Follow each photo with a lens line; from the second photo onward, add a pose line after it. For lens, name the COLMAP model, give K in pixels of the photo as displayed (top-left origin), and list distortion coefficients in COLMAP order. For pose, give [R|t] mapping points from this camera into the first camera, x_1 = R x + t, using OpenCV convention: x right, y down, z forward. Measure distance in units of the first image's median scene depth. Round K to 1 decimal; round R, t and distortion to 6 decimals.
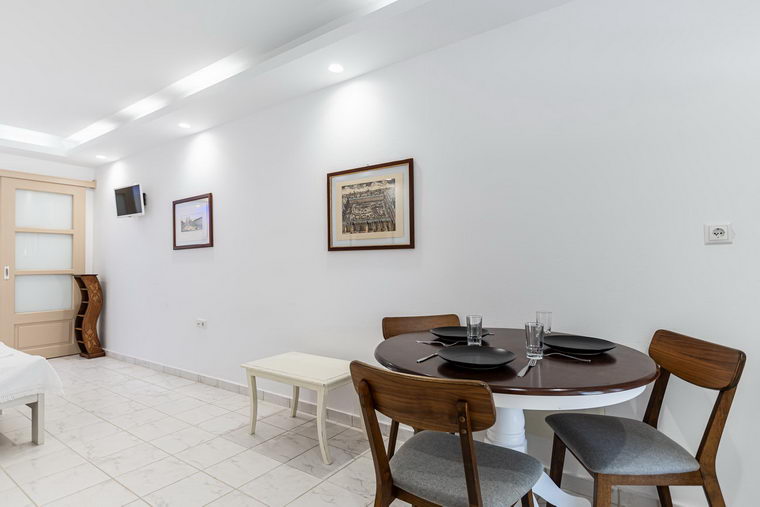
lens RADIAL K [[389.7, 0, 374.4], [0, 389.7, 260.7], [0, 0, 1]] dist [0.005477, -0.003469]
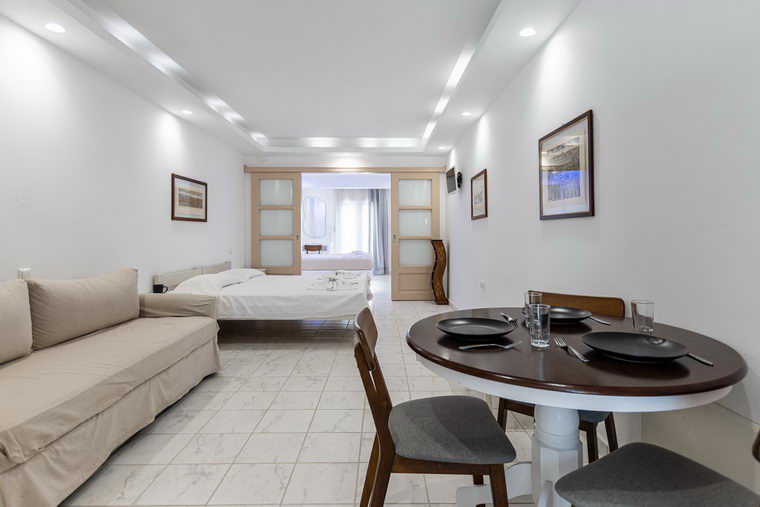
lens RADIAL K [[414.2, 0, 386.4], [0, 414.2, 229.4], [0, 0, 1]] dist [0.013187, -0.000399]
pose [[0.585277, -0.001630, -0.810832, 0.289948], [0.006637, 0.999974, 0.002781, -0.004072], [0.810806, -0.007009, 0.585273, 0.057183]]
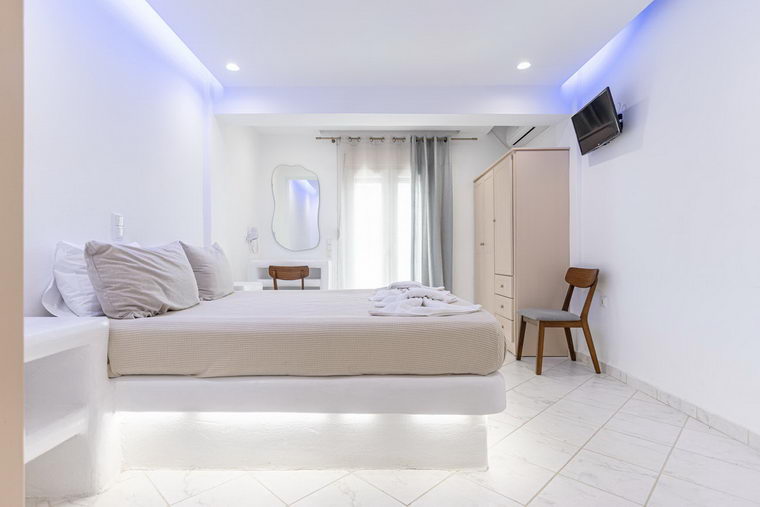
lens RADIAL K [[389.7, 0, 381.5], [0, 389.7, 254.4], [0, 0, 1]] dist [0.005477, -0.003469]
pose [[0.570412, -0.001613, -0.821357, -0.919071], [0.005941, 0.999980, 0.002162, 0.057404], [0.821337, -0.006113, 0.570410, 0.724091]]
